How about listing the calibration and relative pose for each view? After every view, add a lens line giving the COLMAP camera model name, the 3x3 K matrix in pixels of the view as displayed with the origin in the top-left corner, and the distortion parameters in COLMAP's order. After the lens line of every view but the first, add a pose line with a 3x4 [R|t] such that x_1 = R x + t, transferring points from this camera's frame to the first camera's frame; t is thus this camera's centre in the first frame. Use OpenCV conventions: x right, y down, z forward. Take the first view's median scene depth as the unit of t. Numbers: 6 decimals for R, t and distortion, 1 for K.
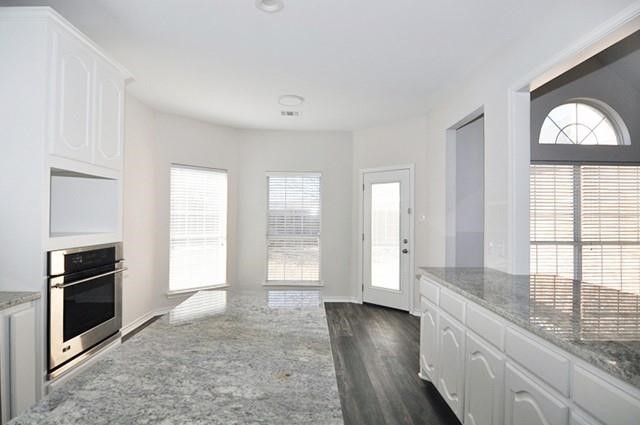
lens RADIAL K [[339.5, 0, 320.0], [0, 339.5, 212.5], [0, 0, 1]] dist [-0.021052, 0.000650]
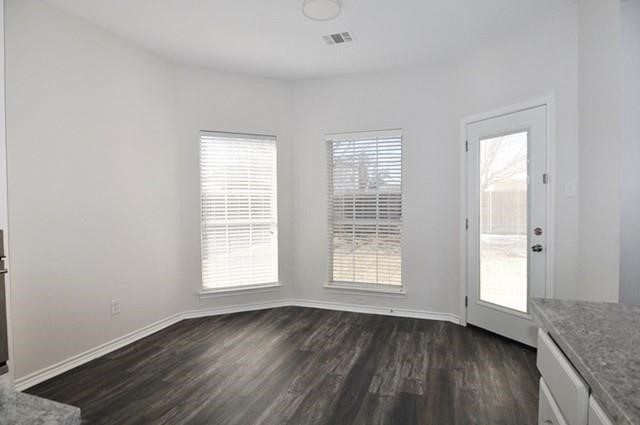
lens RADIAL K [[356.1, 0, 320.0], [0, 356.1, 212.5], [0, 0, 1]] dist [-0.023520, -0.000329]
pose [[0.935773, -0.006803, -0.352536, 0.111453], [0.021327, 0.999075, 0.037330, 0.021179], [0.351957, -0.042451, 0.935053, 0.293282]]
